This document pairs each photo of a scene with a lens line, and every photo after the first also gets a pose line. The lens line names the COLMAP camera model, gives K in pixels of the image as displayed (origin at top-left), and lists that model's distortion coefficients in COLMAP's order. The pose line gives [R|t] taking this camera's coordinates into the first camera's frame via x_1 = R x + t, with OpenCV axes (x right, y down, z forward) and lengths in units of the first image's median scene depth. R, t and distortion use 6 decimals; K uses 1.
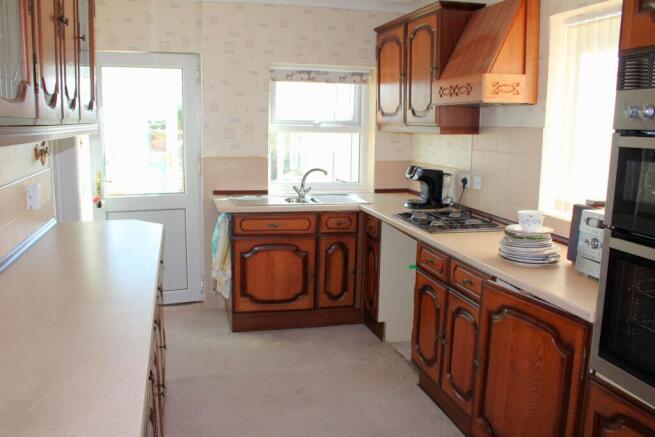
lens RADIAL K [[600.2, 0, 327.1], [0, 600.2, 221.6], [0, 0, 1]] dist [-0.082978, 0.000000]
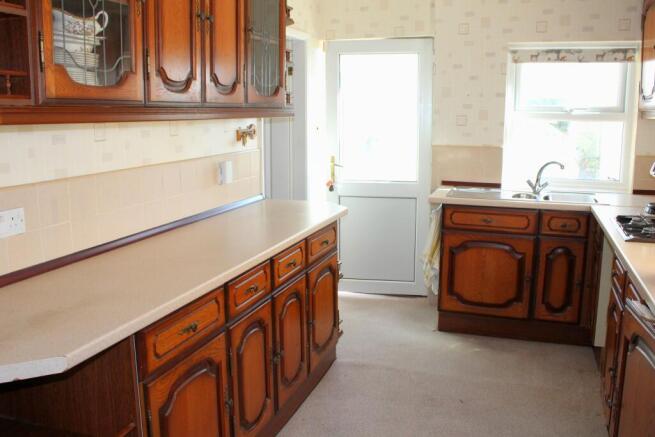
lens RADIAL K [[650.8, 0, 328.0], [0, 650.8, 212.8], [0, 0, 1]] dist [-0.020823, 0.000000]
pose [[0.854221, 0.074576, -0.514534, 0.203236], [-0.080713, 0.996682, 0.010459, 0.002908], [0.513607, 0.032595, 0.857406, 0.023435]]
